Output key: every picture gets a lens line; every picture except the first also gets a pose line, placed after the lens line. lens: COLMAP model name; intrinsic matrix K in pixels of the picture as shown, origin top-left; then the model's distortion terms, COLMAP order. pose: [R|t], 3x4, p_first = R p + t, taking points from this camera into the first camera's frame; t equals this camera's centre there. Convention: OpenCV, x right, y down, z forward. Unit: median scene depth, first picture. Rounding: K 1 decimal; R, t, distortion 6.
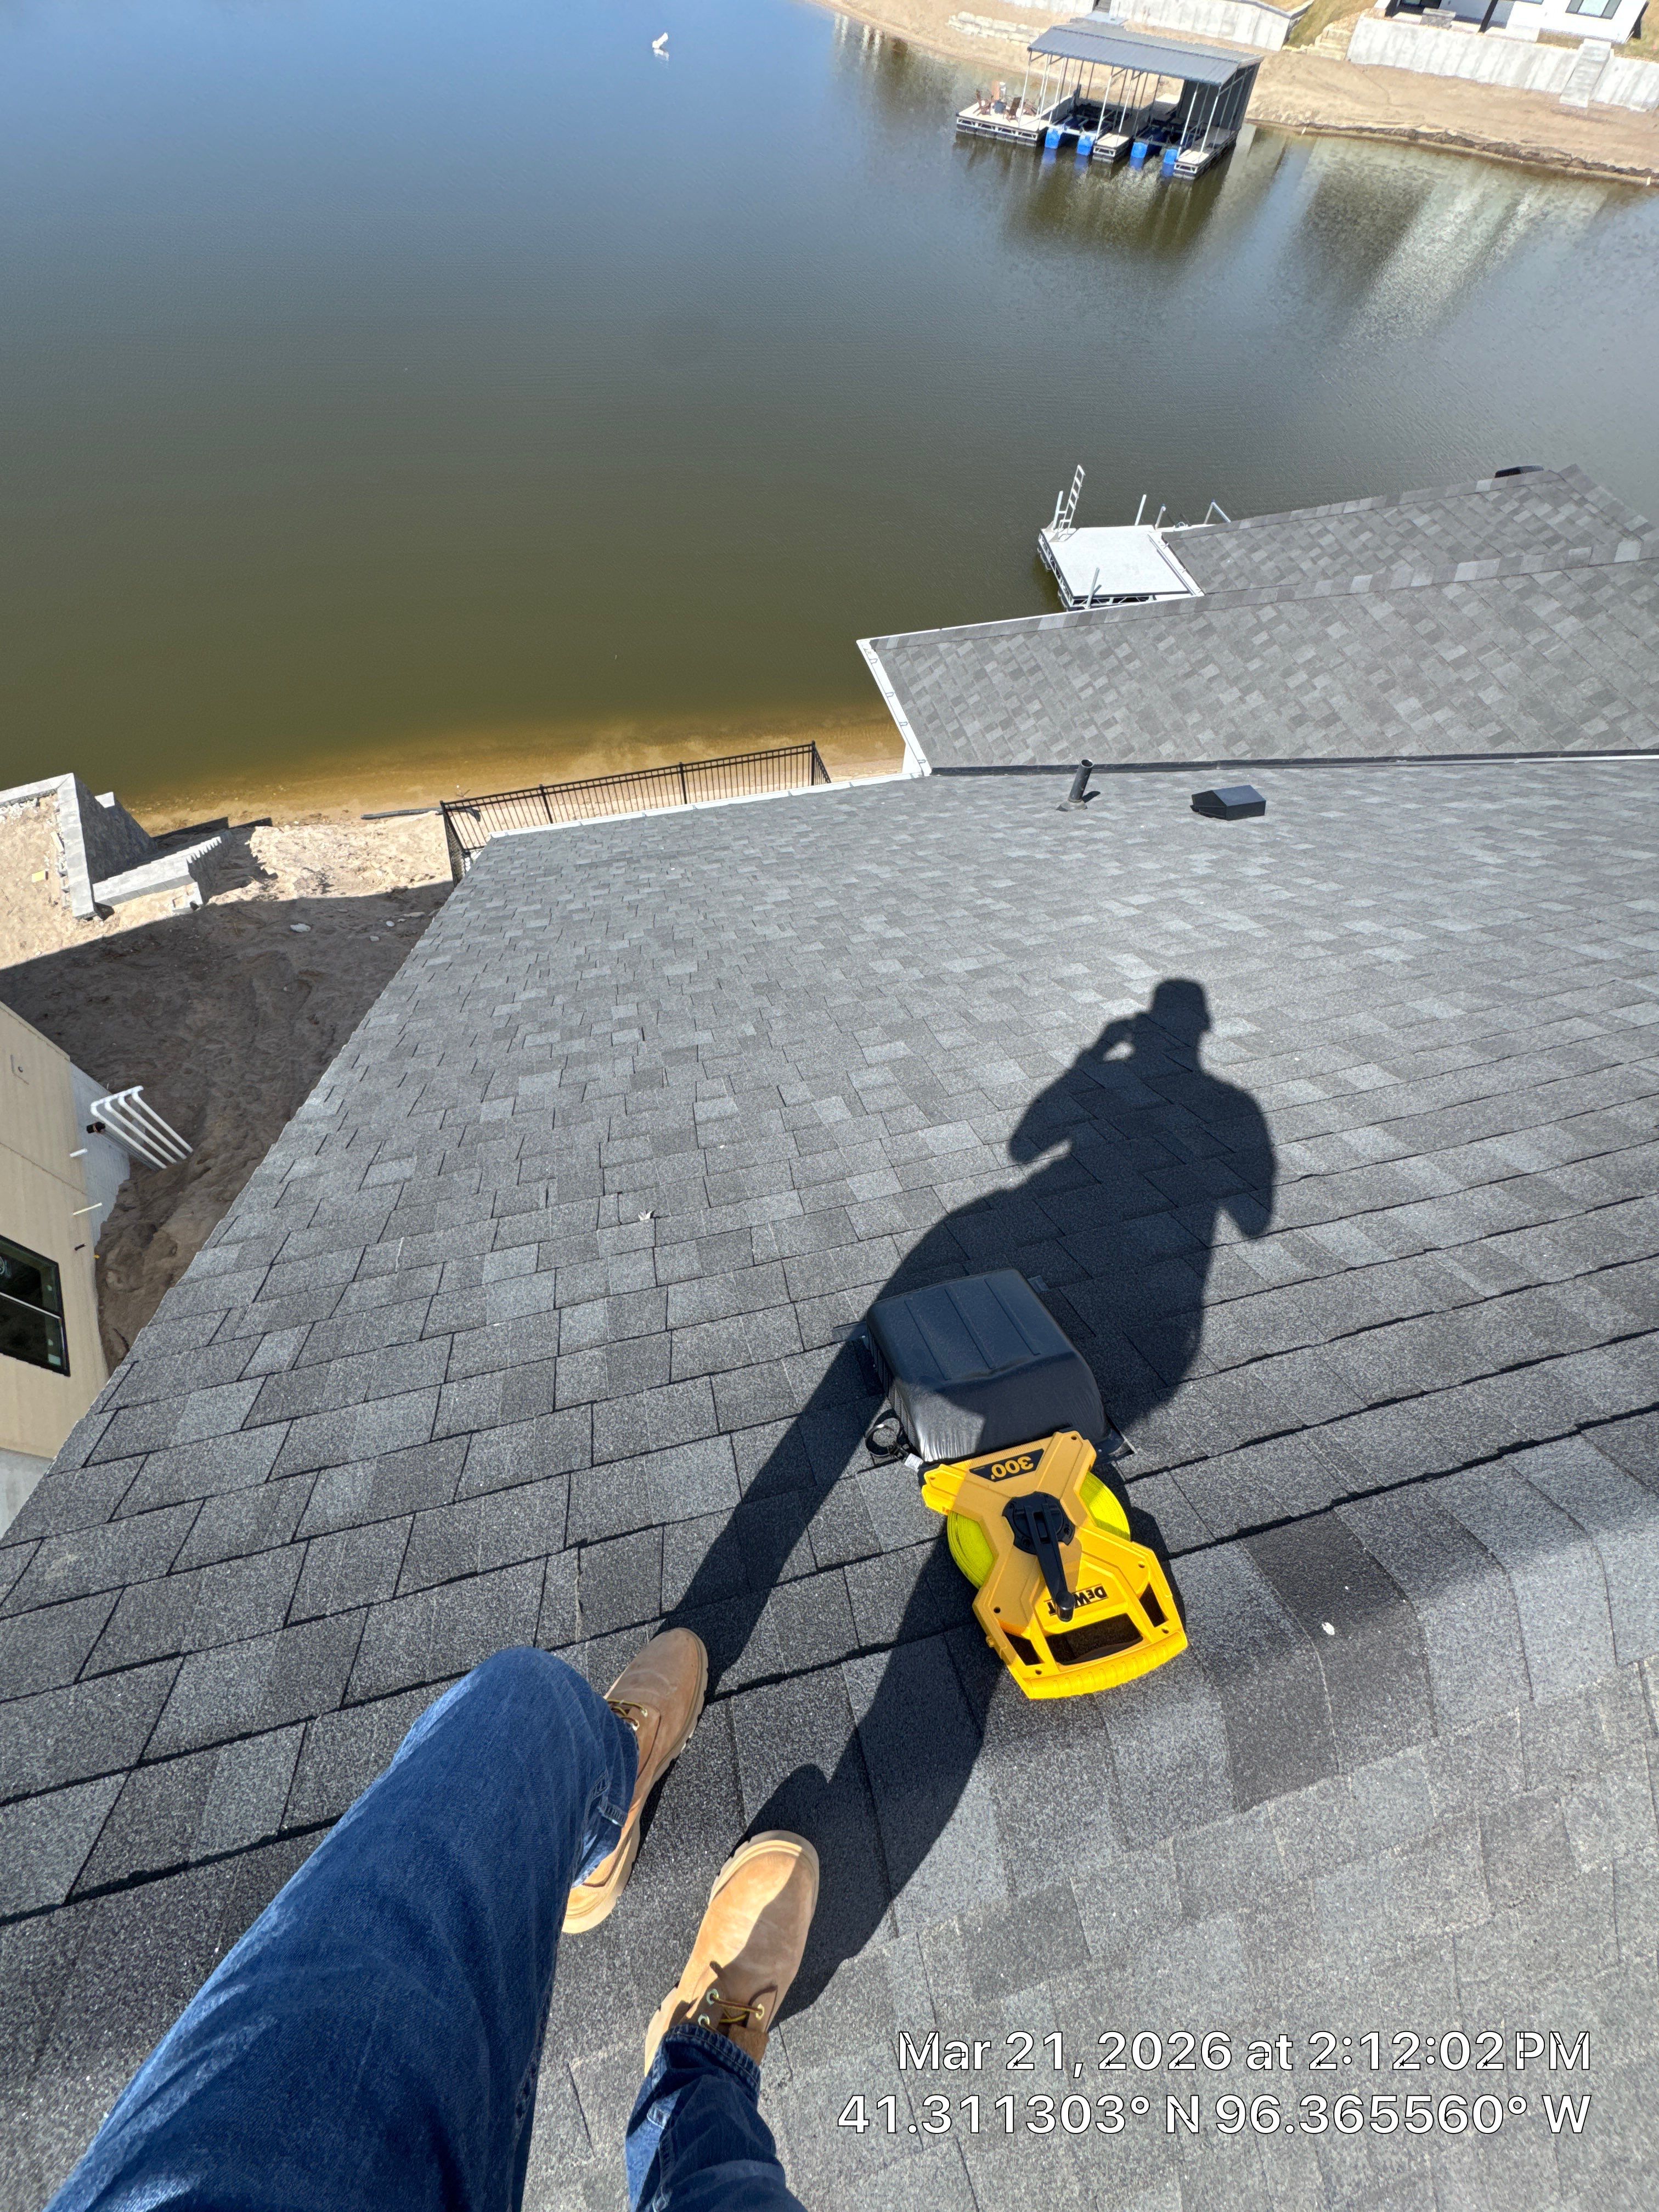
lens RADIAL K [[879.9, 0, 830.0], [0, 879.9, 1102.7], [0, 0, 1]] dist [-0.004662, -0.000097]
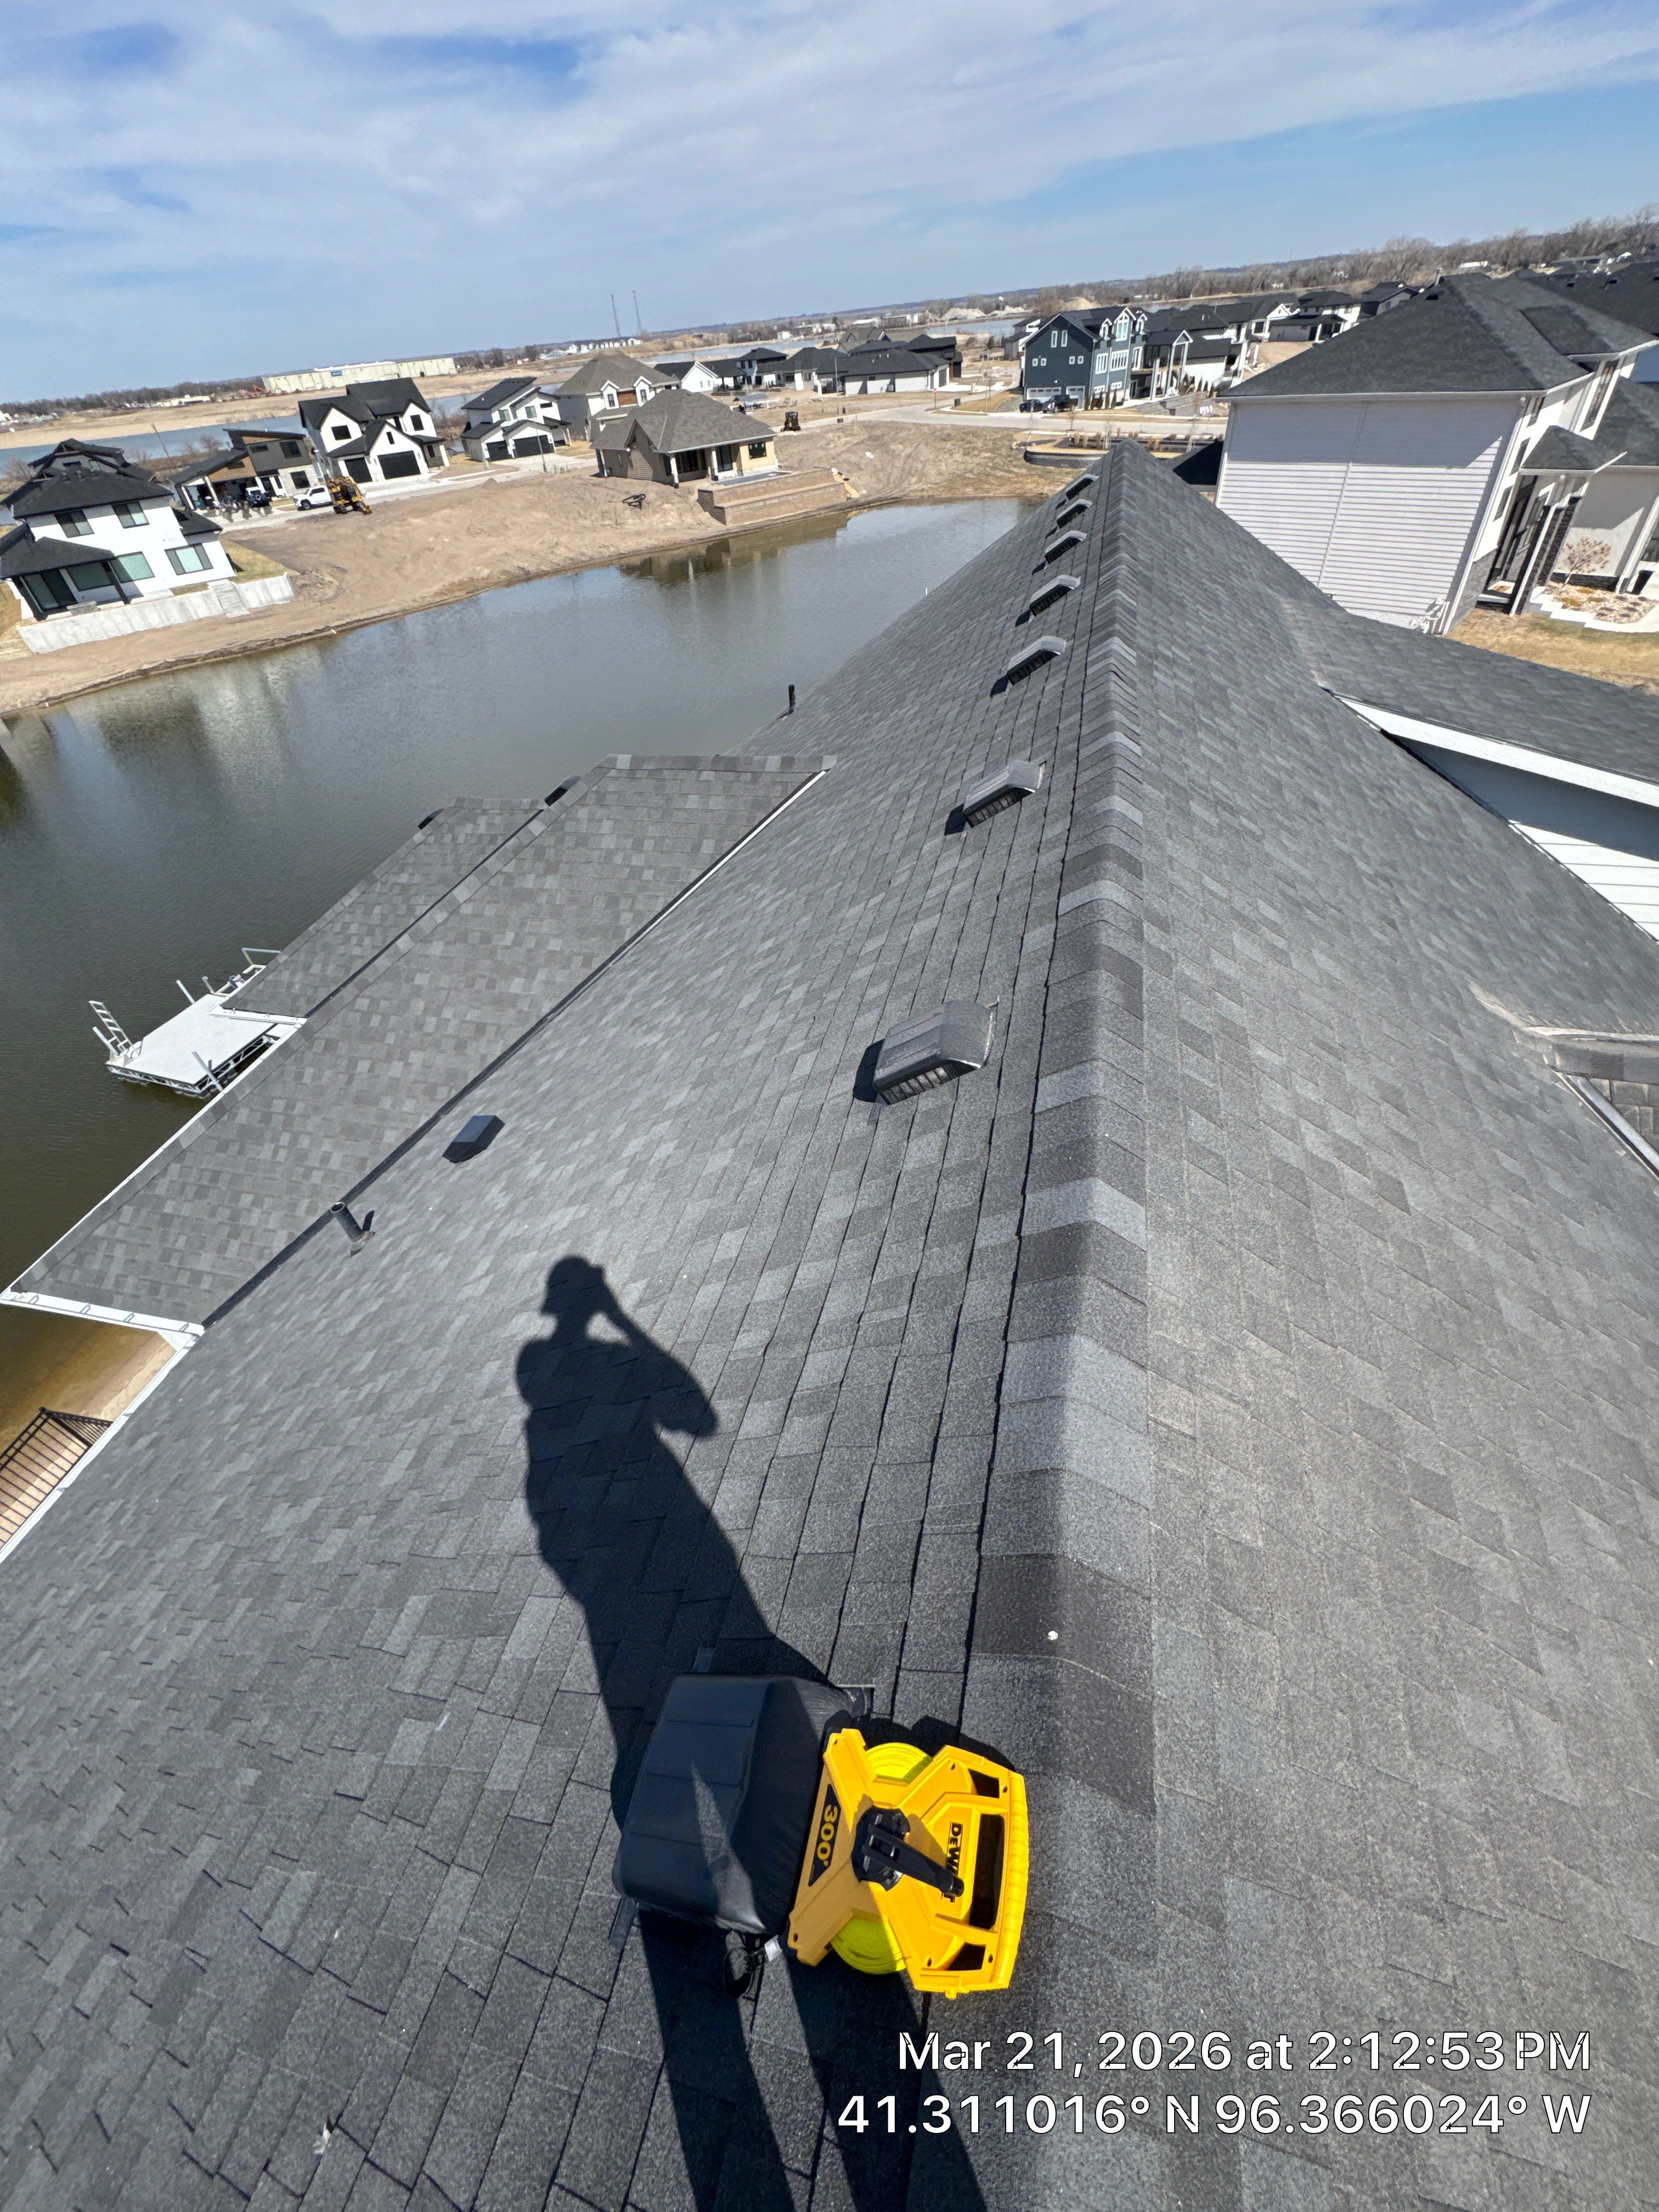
lens RADIAL K [[886.0, 0, 828.5], [0, 886.0, 1102.3], [0, 0, 1]] dist [-0.005423, 0.000392]
pose [[0.475758, -0.636647, 0.606906, 0.053668], [0.802640, 0.596453, -0.003513, -0.024361], [-0.359754, 0.488799, 0.794766, -0.066988]]
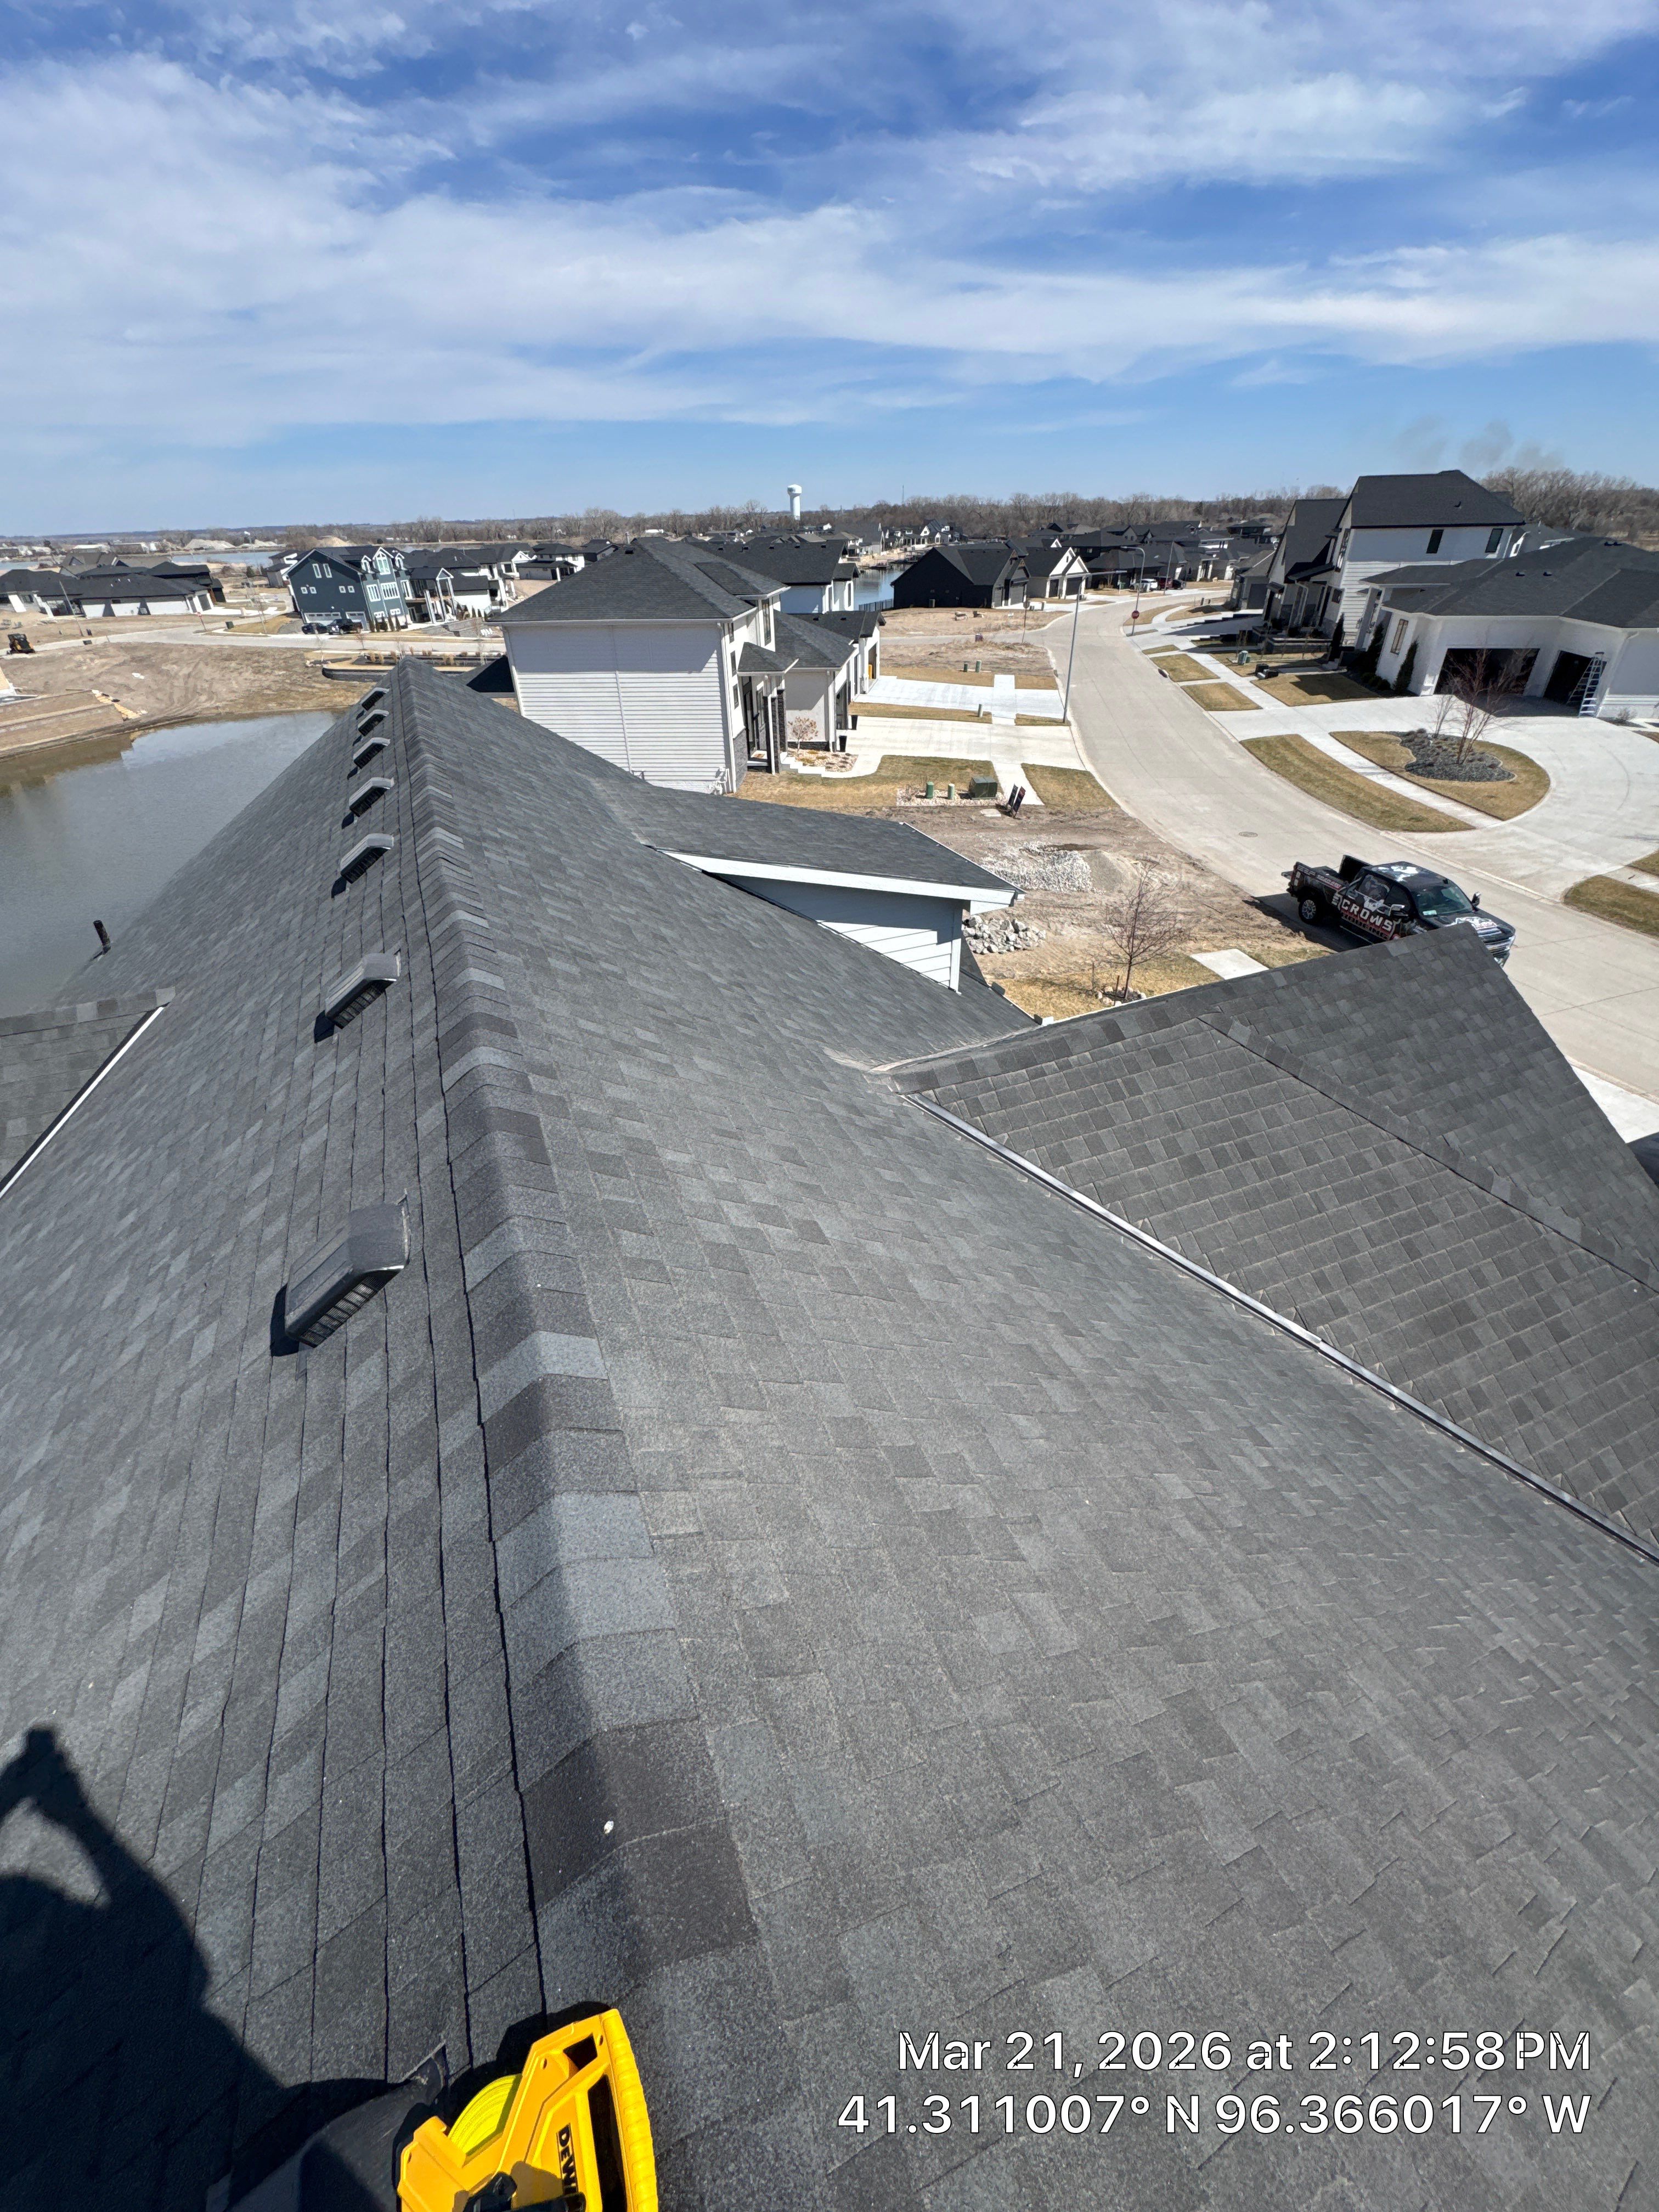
lens RADIAL K [[876.9, 0, 828.9], [0, 876.9, 1104.4], [0, 0, 1]] dist [-0.005748, 0.000310]
pose [[-0.150013, -0.576627, 0.803117, 0.058685], [0.861176, 0.322818, 0.392637, 0.039714], [-0.485666, 0.750526, 0.448151, -0.103814]]
